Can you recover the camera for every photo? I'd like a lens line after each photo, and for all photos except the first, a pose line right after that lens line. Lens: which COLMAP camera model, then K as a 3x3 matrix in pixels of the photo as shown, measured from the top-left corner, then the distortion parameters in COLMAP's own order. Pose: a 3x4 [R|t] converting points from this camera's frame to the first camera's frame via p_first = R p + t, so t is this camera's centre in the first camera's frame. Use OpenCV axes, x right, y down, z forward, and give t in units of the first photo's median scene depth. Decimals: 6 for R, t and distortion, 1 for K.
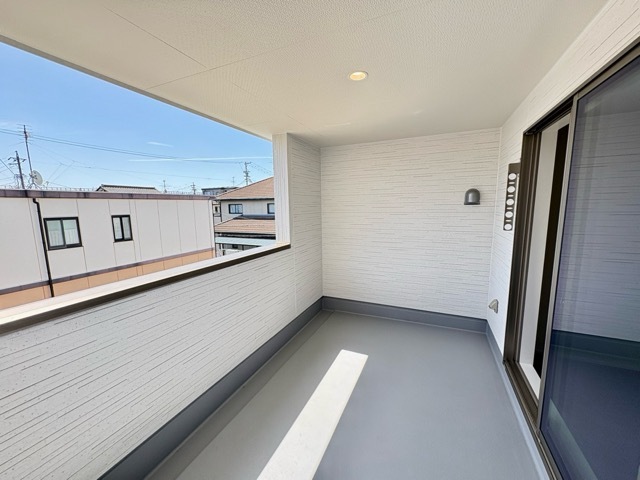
lens RADIAL K [[256.2, 0, 319.1], [0, 256.2, 237.6], [0, 0, 1]] dist [0.000924, -0.000336]
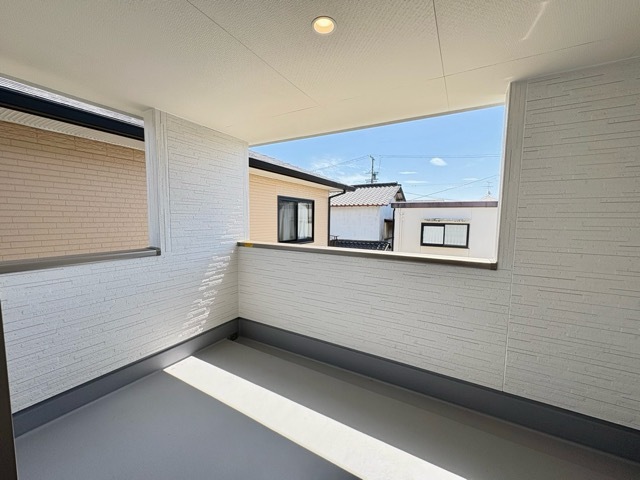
lens RADIAL K [[256.2, 0, 318.2], [0, 256.2, 243.0], [0, 0, 1]] dist [0.000924, -0.000336]
pose [[-0.091830, 0.096490, -0.991089, 0.535691], [-0.145344, 0.983336, 0.109202, -0.027819], [0.985110, 0.154077, -0.076276, 0.615613]]
